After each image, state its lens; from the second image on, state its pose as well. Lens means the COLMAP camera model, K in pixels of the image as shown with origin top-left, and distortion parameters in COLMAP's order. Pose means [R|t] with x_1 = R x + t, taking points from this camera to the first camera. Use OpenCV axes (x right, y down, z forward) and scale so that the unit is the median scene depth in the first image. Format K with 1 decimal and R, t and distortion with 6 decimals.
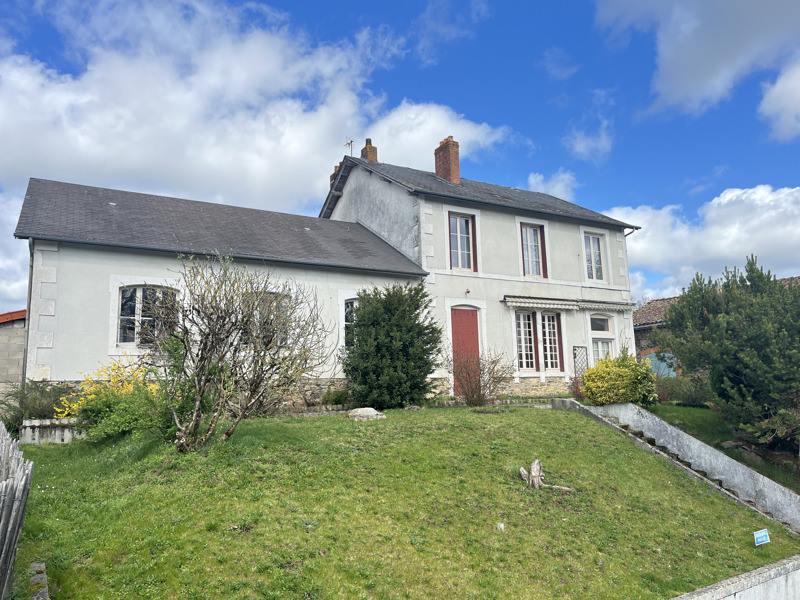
lens RADIAL K [[600.7, 0, 398.9], [0, 600.7, 299.8], [0, 0, 1]] dist [0.033020, 0.001145]
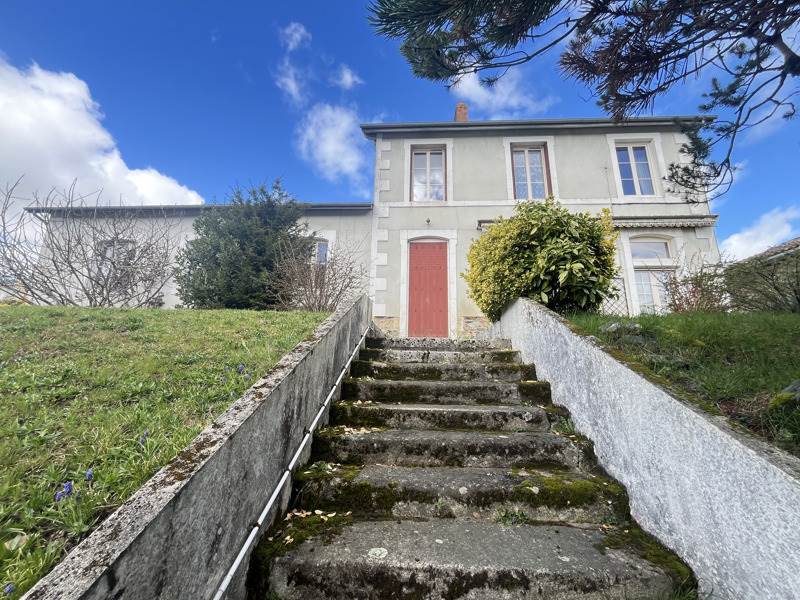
lens RADIAL K [[324.0, 0, 401.9], [0, 324.0, 301.4], [0, 0, 1]] dist [-0.001790, -0.000074]
pose [[0.845148, -0.086006, -0.527568, 0.316596], [0.050877, 0.995433, -0.080776, 0.137433], [0.532105, 0.041427, 0.845664, 0.566952]]
